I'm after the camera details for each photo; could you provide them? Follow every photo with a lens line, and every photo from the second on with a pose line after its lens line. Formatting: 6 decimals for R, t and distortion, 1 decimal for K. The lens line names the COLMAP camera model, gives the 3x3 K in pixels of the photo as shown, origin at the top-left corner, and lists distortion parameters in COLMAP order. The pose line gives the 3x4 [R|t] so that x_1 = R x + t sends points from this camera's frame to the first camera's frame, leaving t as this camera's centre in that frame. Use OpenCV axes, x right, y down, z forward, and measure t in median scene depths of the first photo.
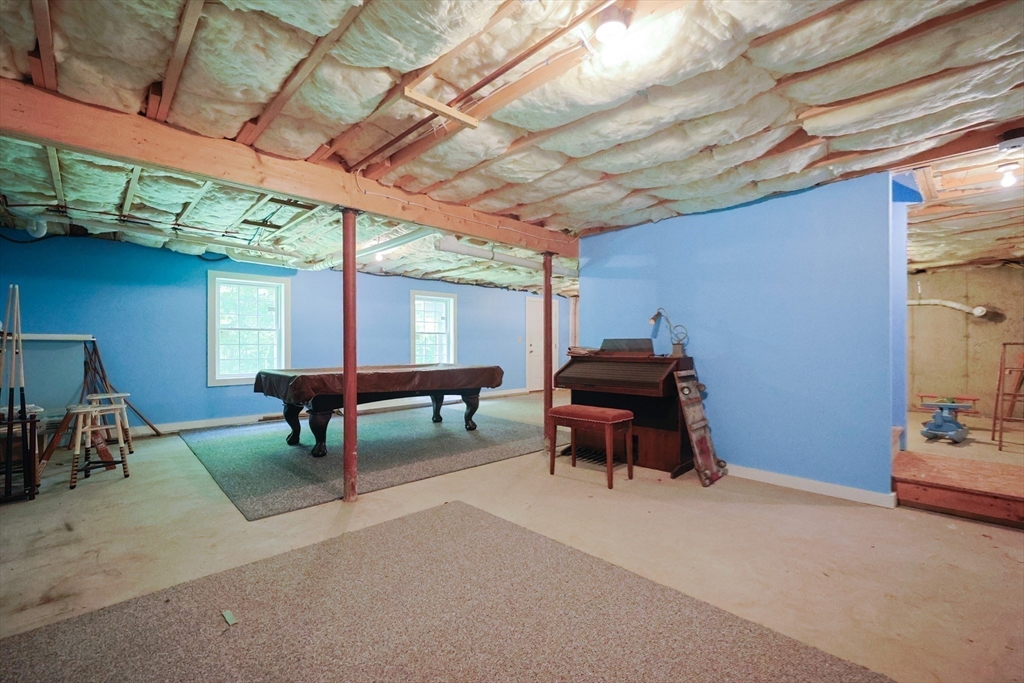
lens RADIAL K [[438.4, 0, 511.3], [0, 438.4, 344.2], [0, 0, 1]] dist [-0.003083, -0.000492]
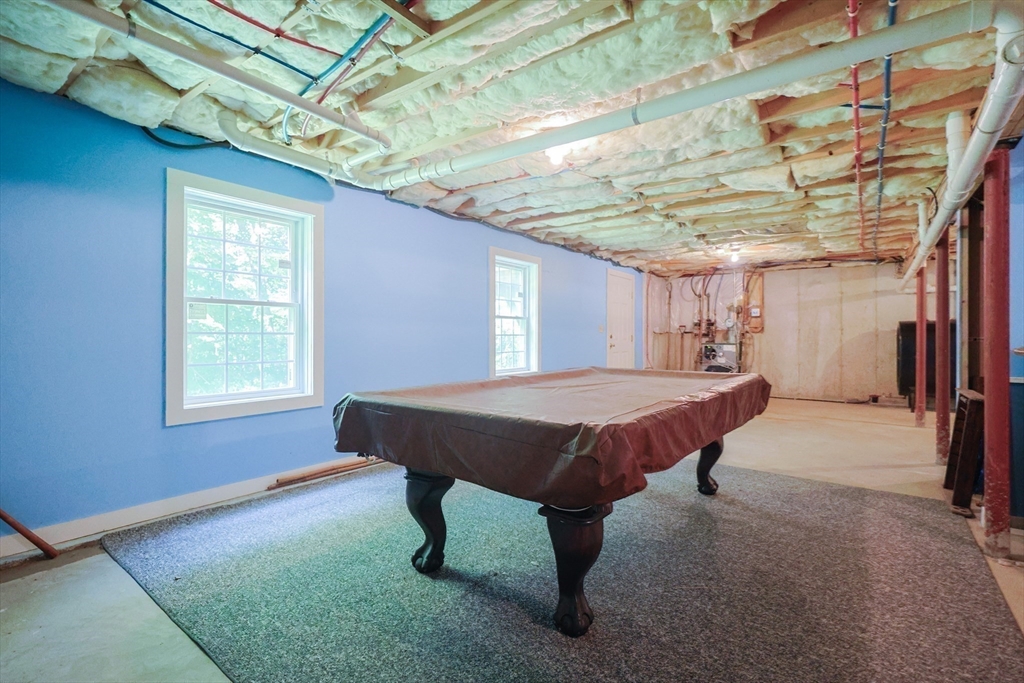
lens RADIAL K [[475.5, 0, 512.4], [0, 475.5, 337.4], [0, 0, 1]] dist [-0.002387, -0.000013]
pose [[0.985313, 0.006453, 0.170637, -0.427078], [-0.007426, 0.999960, 0.005066, 0.000455], [-0.170598, -0.006259, 0.985321, 0.460045]]
